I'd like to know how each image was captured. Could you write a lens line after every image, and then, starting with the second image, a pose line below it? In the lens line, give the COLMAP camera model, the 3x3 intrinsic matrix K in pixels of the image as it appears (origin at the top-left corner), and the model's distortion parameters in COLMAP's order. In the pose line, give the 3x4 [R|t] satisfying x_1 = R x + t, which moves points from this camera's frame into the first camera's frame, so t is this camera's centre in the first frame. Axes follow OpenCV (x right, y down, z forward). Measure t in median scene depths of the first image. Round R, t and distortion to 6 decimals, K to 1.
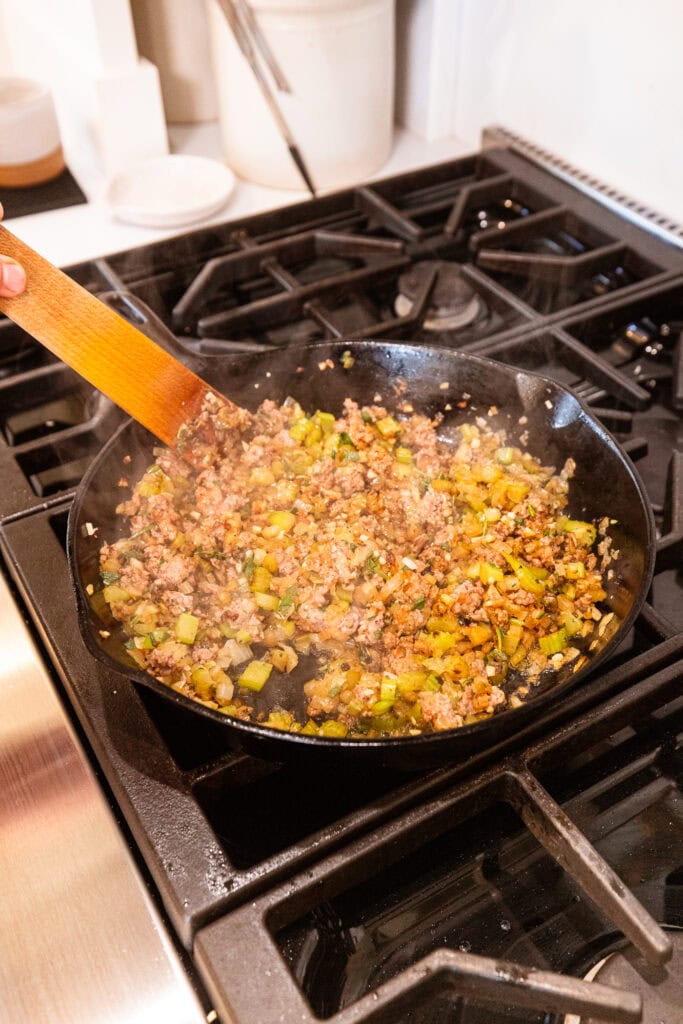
lens RADIAL K [[1000.3, 0, 341.5], [0, 1000.3, 512.0], [0, 0, 1]] dist [0.018332, 0.013339]
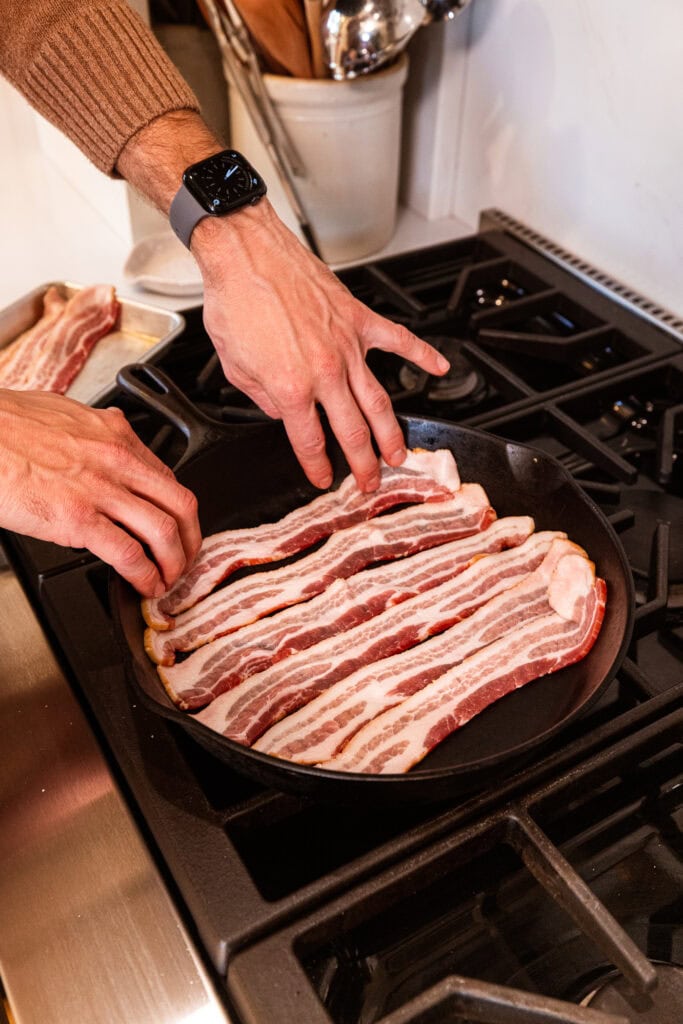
lens RADIAL K [[1000.3, 0, 341.5], [0, 1000.3, 512.0], [0, 0, 1]] dist [0.018332, 0.013339]
pose [[0.999501, 0.023165, 0.021458, -0.038577], [-0.022209, 0.998795, -0.043768, -0.017438], [-0.022446, 0.043270, 0.998811, -0.086536]]
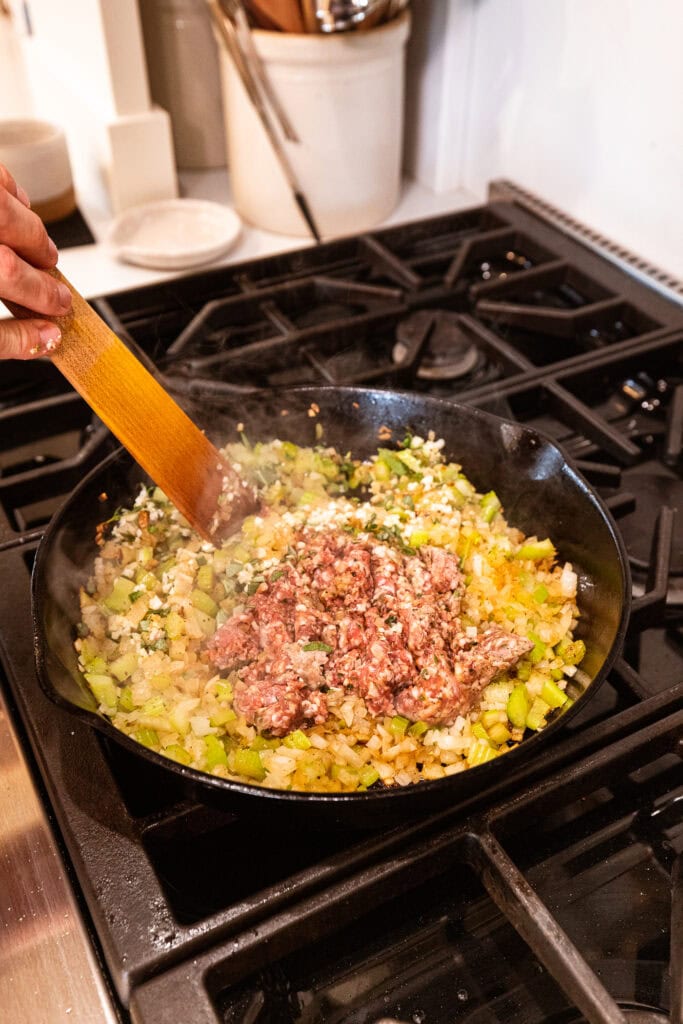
lens RADIAL K [[1000.3, 0, 341.5], [0, 1000.3, 512.0], [0, 0, 1]] dist [0.018332, 0.013339]
pose [[0.999192, 0.034763, -0.020164, 0.038870], [-0.035649, 0.998332, -0.045423, -0.000880], [0.018552, 0.046105, 0.998764, 0.013428]]
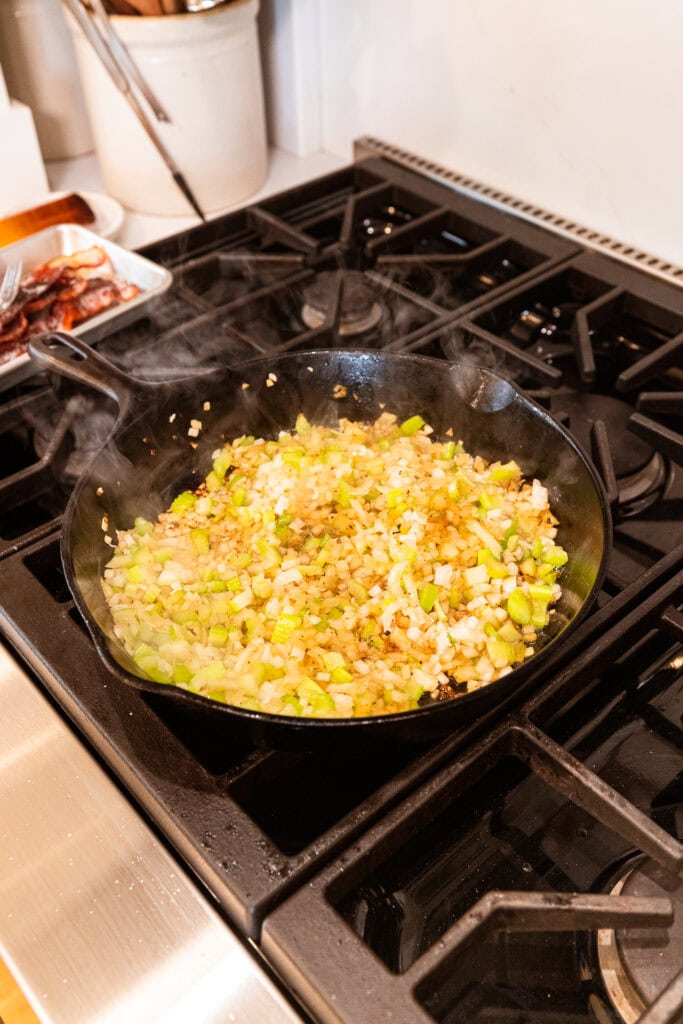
lens RADIAL K [[1000.3, 0, 341.5], [0, 1000.3, 512.0], [0, 0, 1]] dist [0.018332, 0.013339]
pose [[0.982519, -0.132191, 0.131082, -0.096708], [0.133493, 0.991049, -0.001157, 0.002687], [-0.129756, 0.018636, 0.991371, -0.046062]]
